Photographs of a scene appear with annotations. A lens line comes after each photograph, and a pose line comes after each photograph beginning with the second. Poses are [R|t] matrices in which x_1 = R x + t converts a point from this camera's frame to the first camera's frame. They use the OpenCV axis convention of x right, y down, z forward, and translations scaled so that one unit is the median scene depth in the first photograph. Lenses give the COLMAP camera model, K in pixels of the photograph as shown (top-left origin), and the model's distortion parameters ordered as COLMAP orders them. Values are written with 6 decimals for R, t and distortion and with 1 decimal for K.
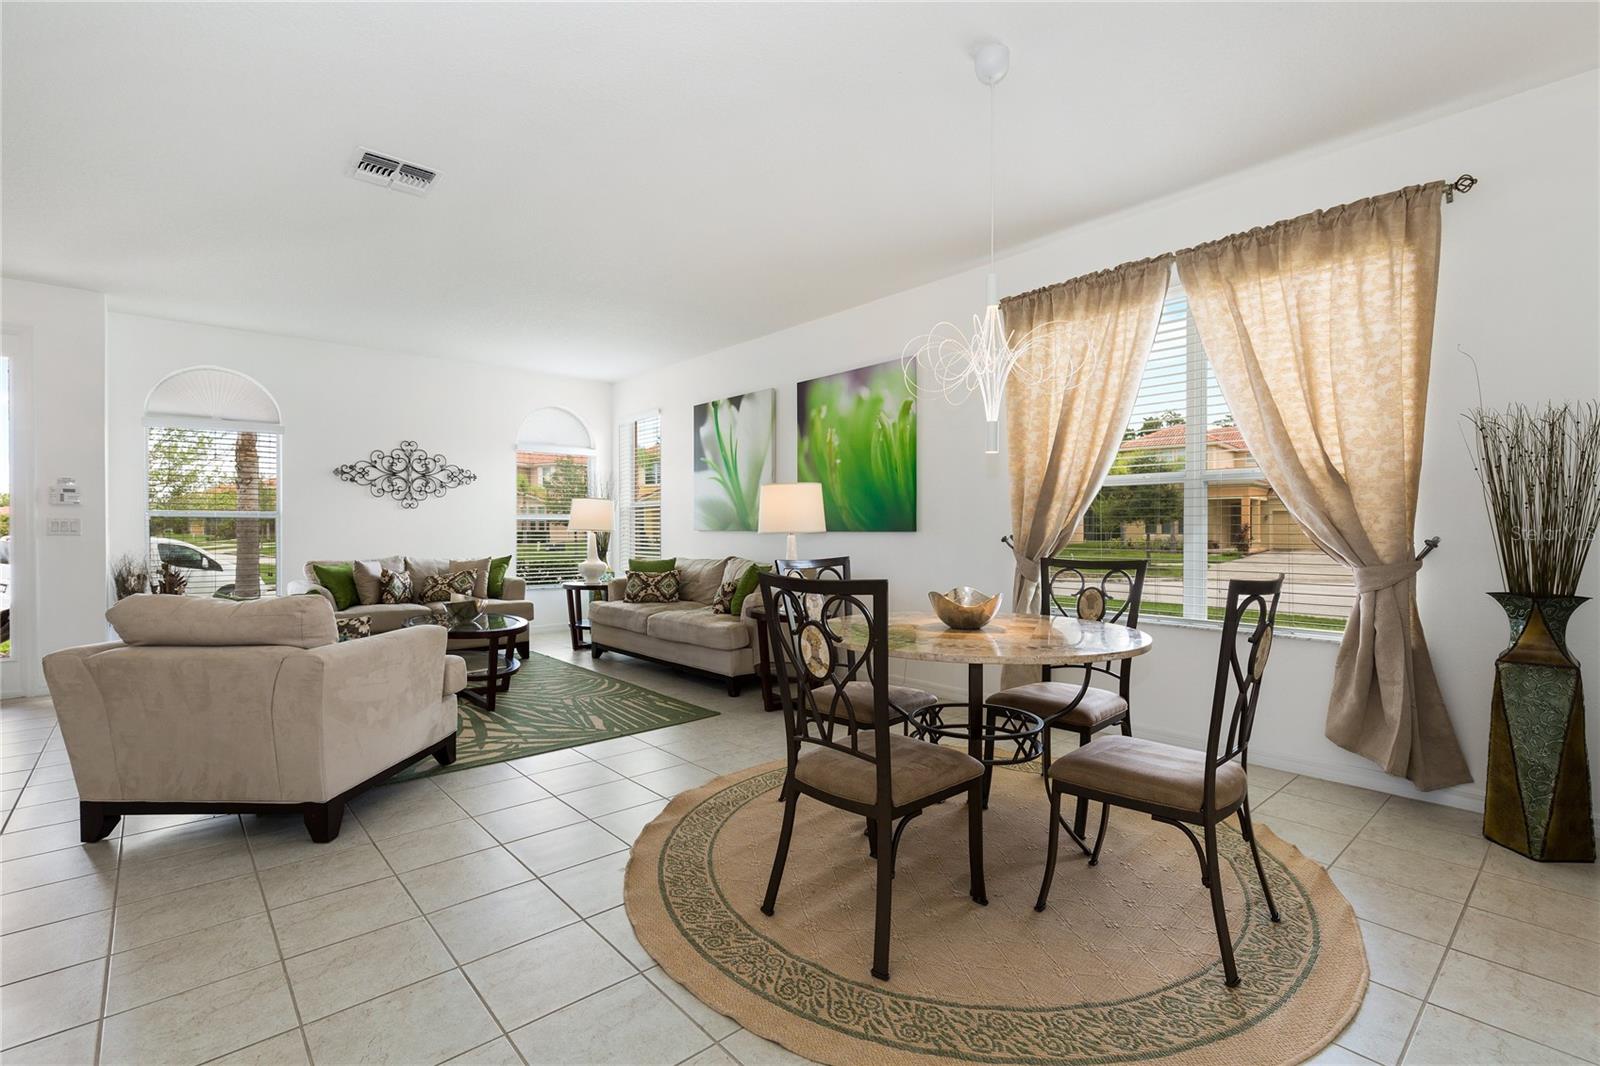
lens RADIAL K [[733.9, 0, 800.0], [0, 733.9, 533.0], [0, 0, 1]] dist [-0.000265, -0.000173]
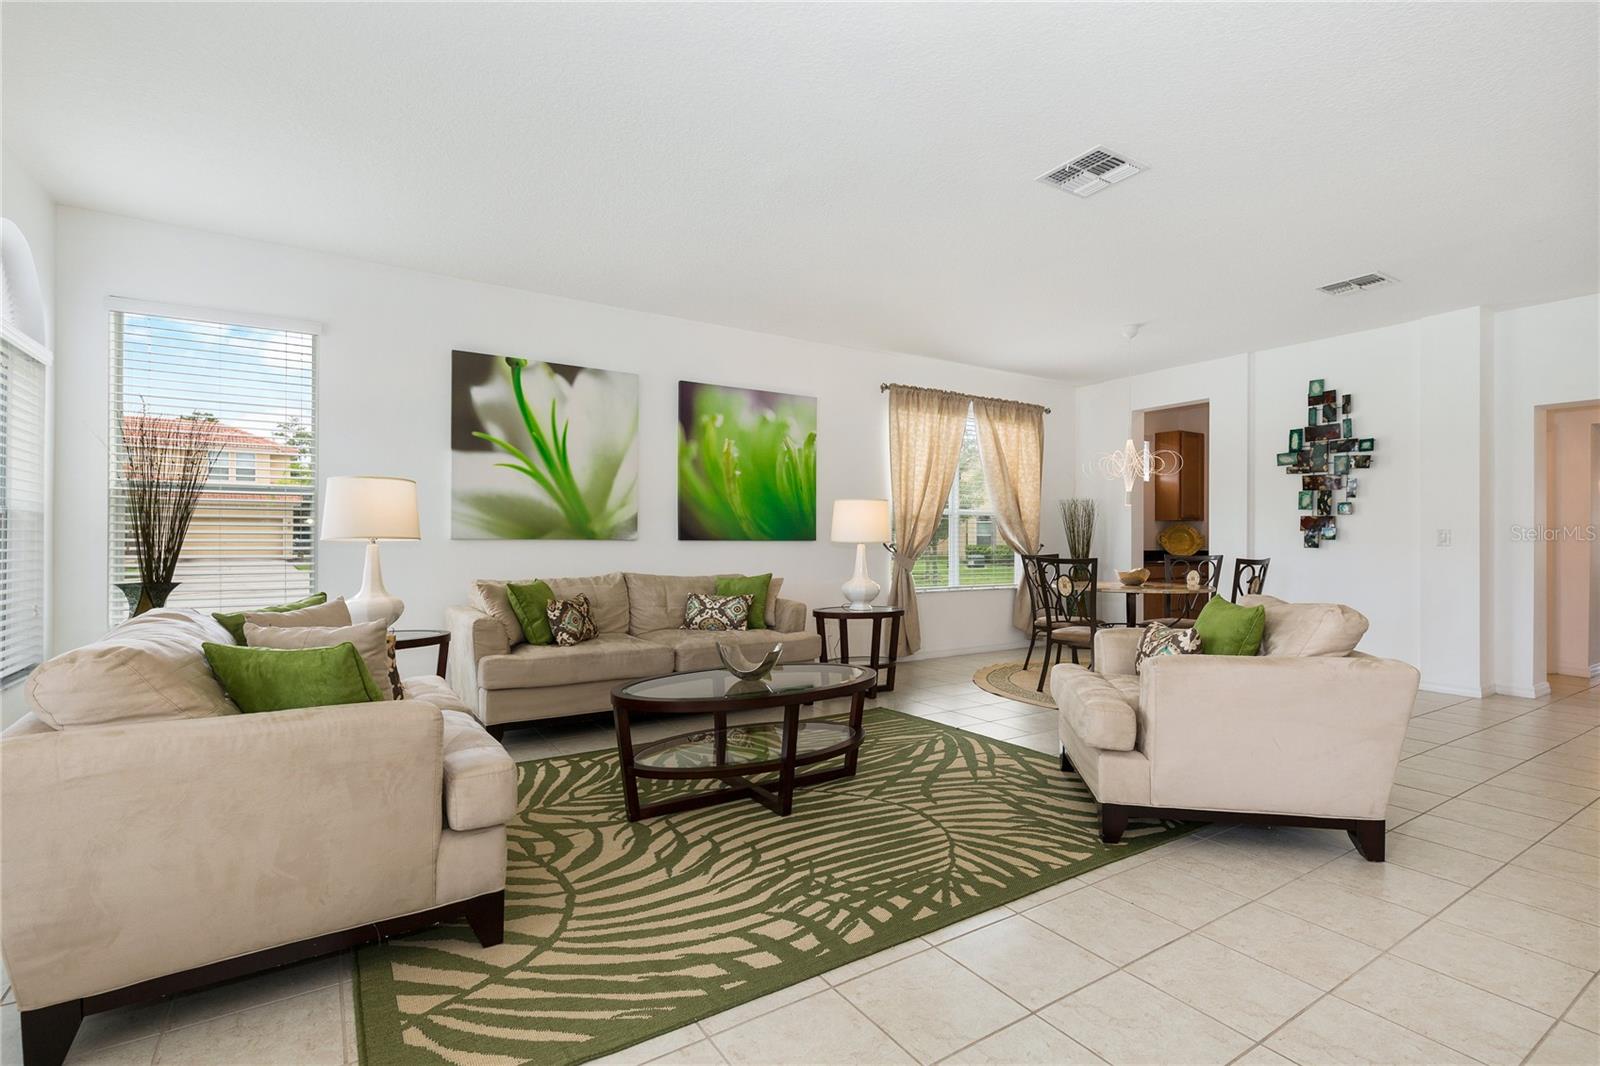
lens RADIAL K [[733.9, 0, 800.0], [0, 733.9, 533.0], [0, 0, 1]] dist [-0.000265, -0.000173]
pose [[0.155449, 0.011545, 0.987776, -1.009595], [0.002246, 0.999925, -0.012040, 0.000308], [-0.987841, 0.004090, 0.155411, 0.793853]]
